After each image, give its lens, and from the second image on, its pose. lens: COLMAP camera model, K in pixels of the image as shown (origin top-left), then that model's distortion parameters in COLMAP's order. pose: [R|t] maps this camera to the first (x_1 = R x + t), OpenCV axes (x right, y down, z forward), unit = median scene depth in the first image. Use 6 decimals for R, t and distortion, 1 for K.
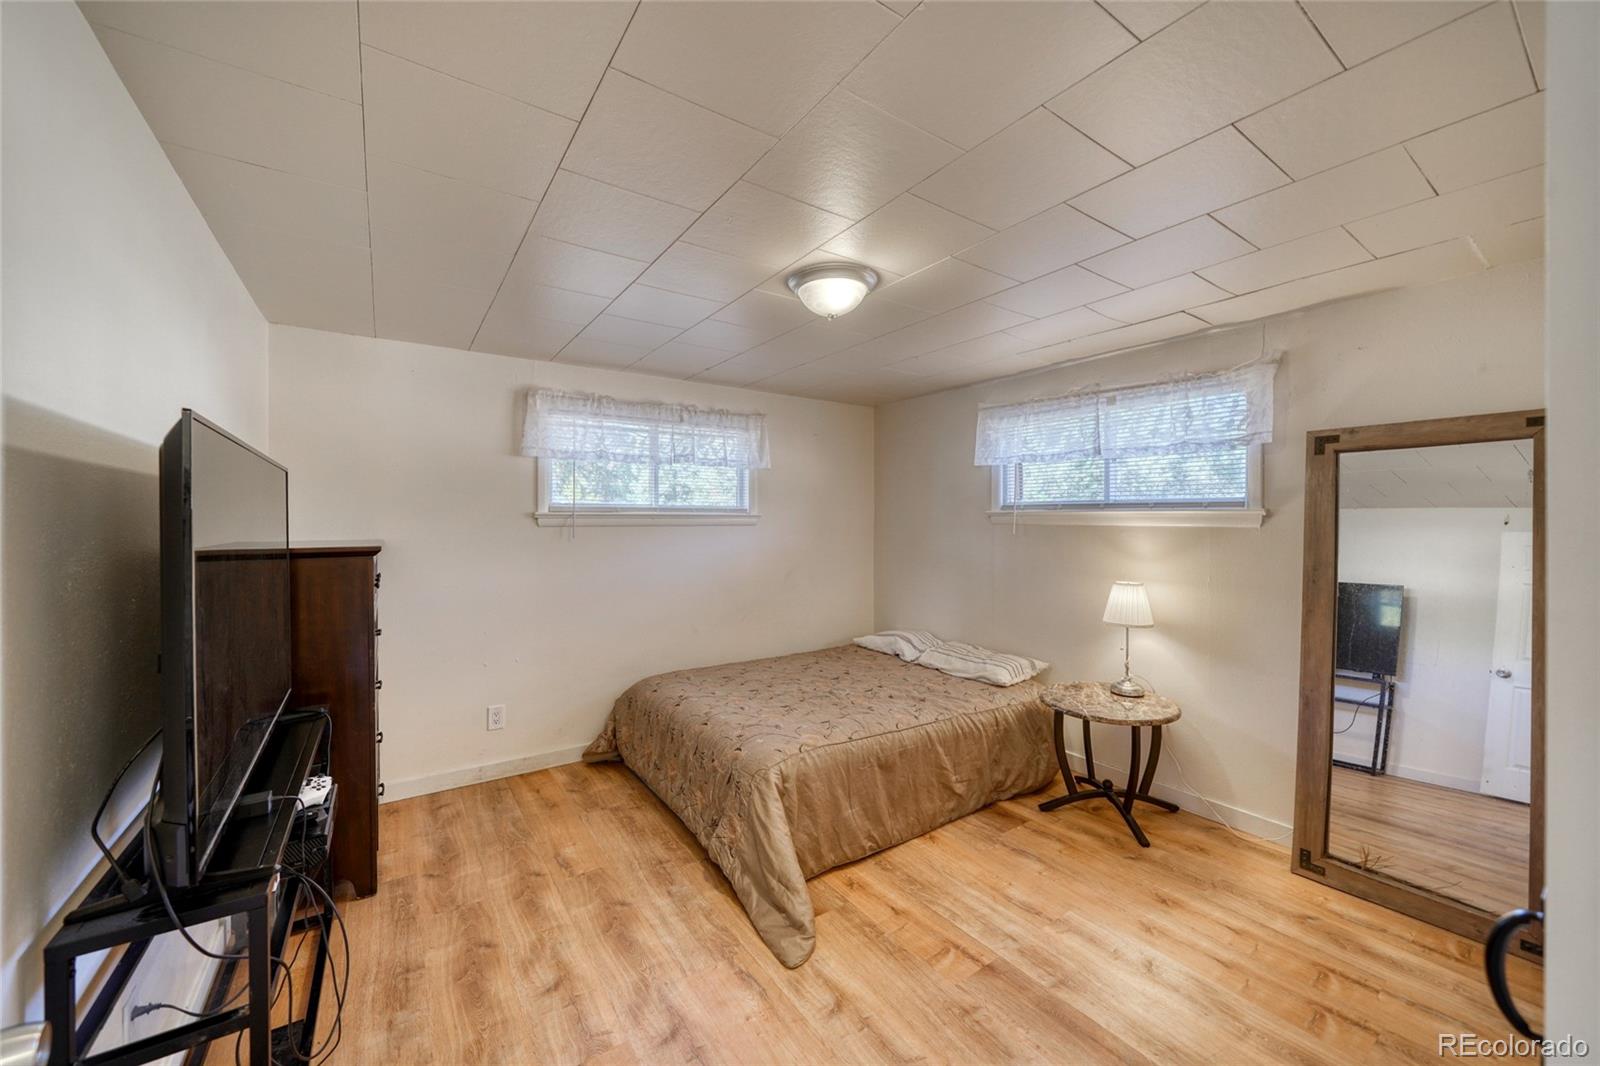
lens RADIAL K [[612.3, 0, 804.3], [0, 612.3, 529.5], [0, 0, 1]] dist [-0.007295, 0.000483]
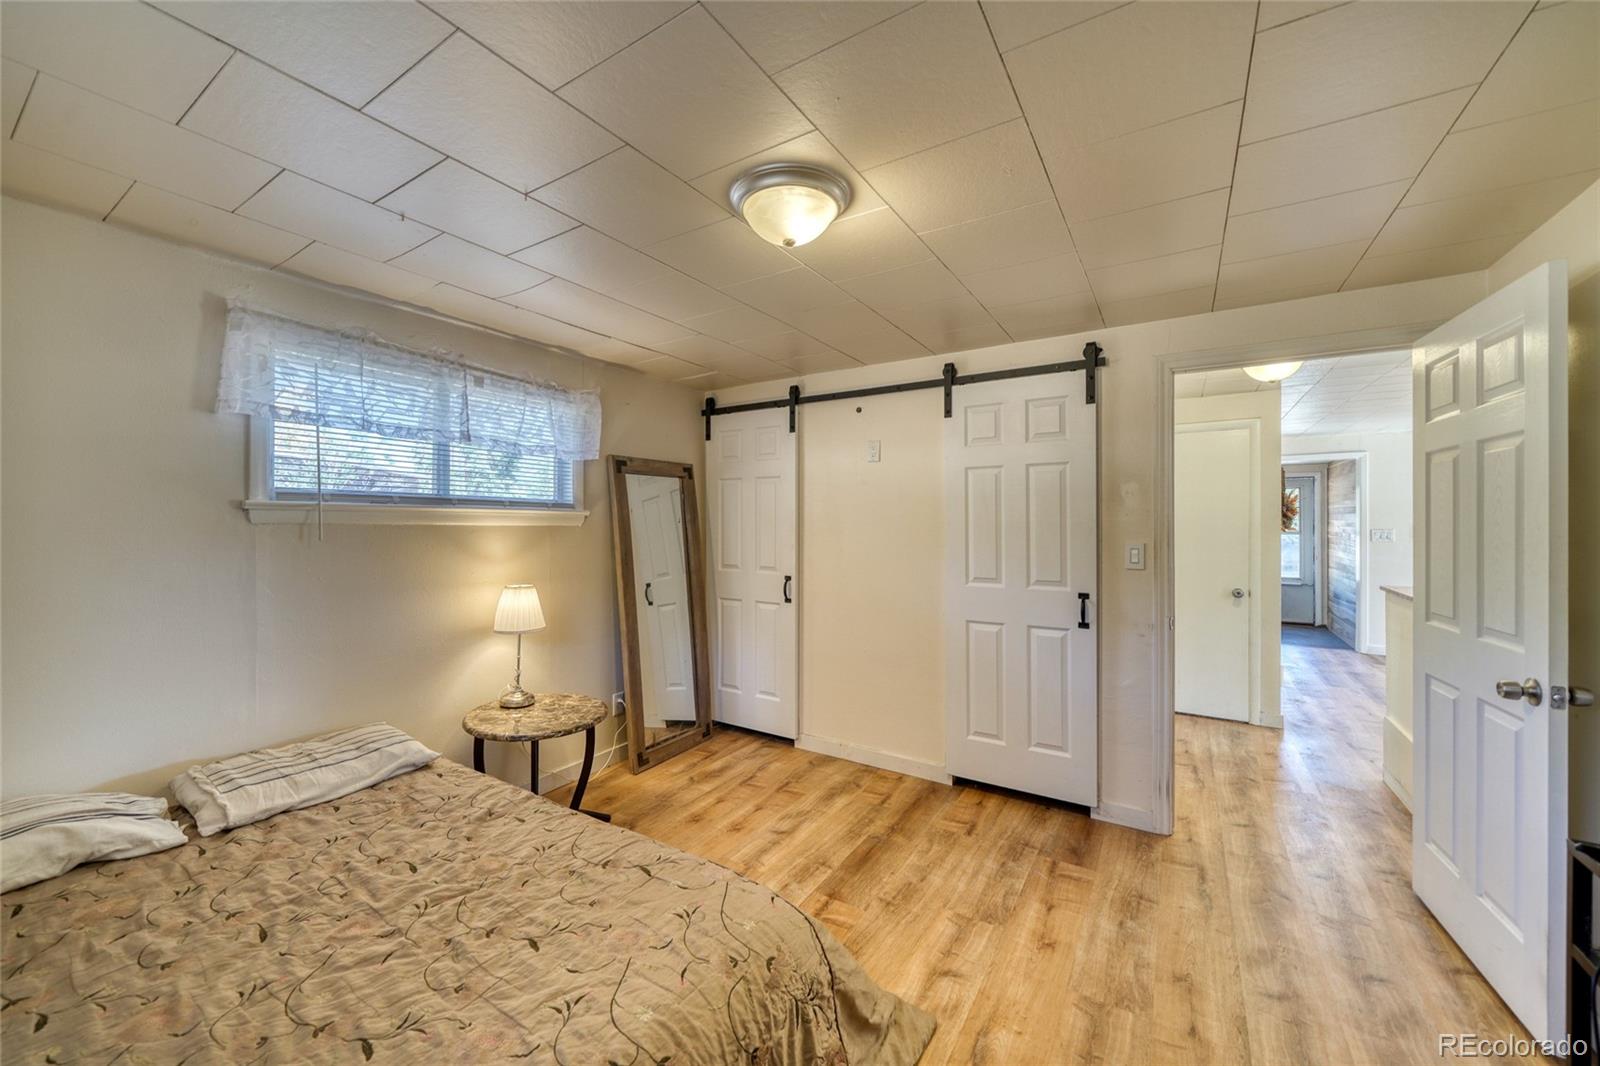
lens RADIAL K [[612.3, 0, 769.8], [0, 612.3, 529.4], [0, 0, 1]] dist [-0.007295, 0.000483]
pose [[-0.365116, -0.012397, 0.930880, -0.571390], [0.009632, 0.999808, 0.017093, -0.014227], [-0.930912, 0.015207, -0.364926, 1.163597]]
